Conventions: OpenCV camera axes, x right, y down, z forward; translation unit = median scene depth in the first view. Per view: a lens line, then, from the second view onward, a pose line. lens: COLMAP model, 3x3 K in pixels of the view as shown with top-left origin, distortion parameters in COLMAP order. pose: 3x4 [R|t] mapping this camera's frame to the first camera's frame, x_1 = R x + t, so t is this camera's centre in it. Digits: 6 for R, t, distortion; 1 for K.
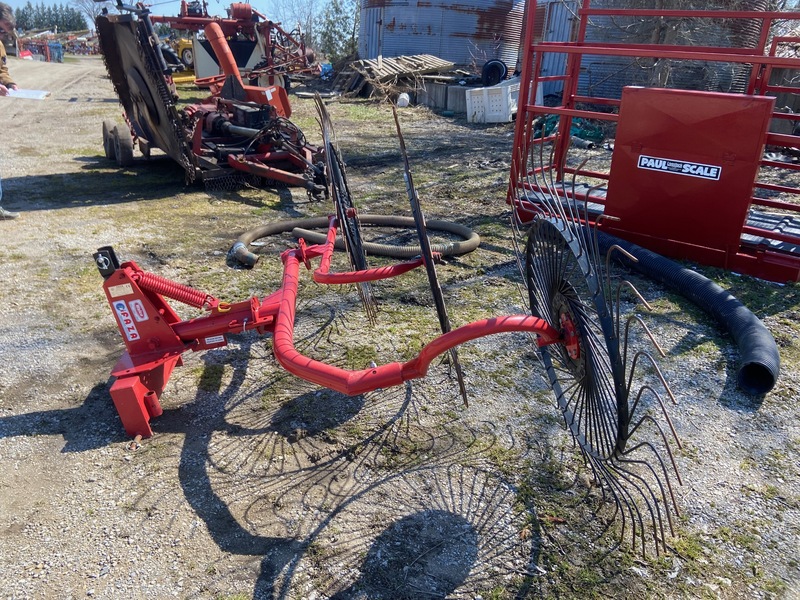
lens RADIAL K [[605.0, 0, 392.0], [0, 605.0, 300.1], [0, 0, 1]] dist [0.123704, -0.153181]
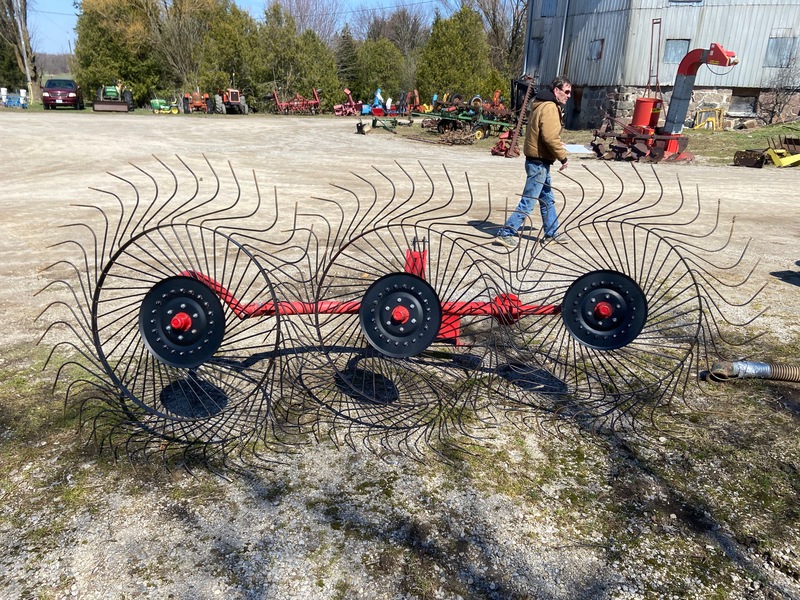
lens RADIAL K [[605.0, 0, 392.0], [0, 605.0, 300.1], [0, 0, 1]] dist [0.123704, -0.153181]
pose [[-0.285902, 0.251891, -0.924560, 0.876047], [-0.384908, 0.853390, 0.351527, -0.387333], [0.877557, 0.456373, -0.147031, 1.015974]]
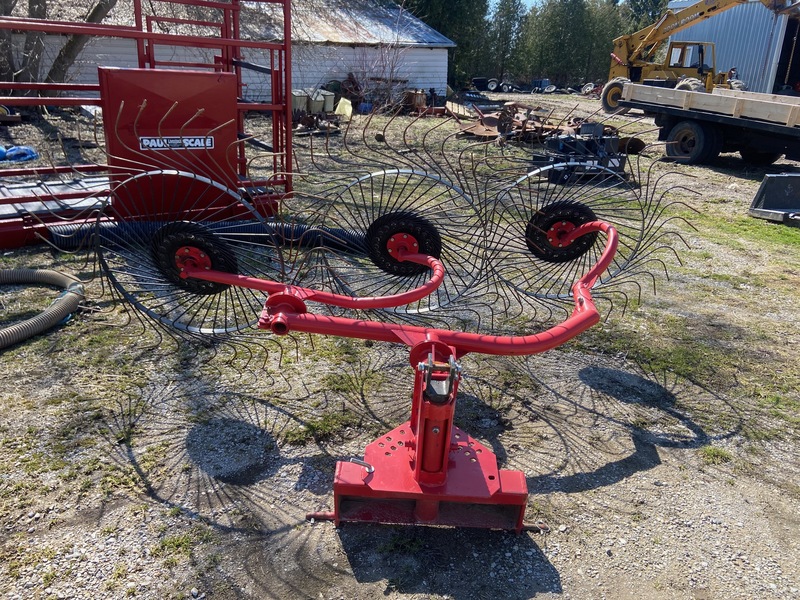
lens RADIAL K [[605.3, 0, 396.5], [0, 605.3, 301.5], [0, 0, 1]] dist [0.130309, -0.167406]
pose [[0.130336, -0.393160, 0.910186, -0.866643], [0.333913, 0.881793, 0.333081, -0.310338], [-0.933549, 0.260511, 0.246210, 0.701263]]
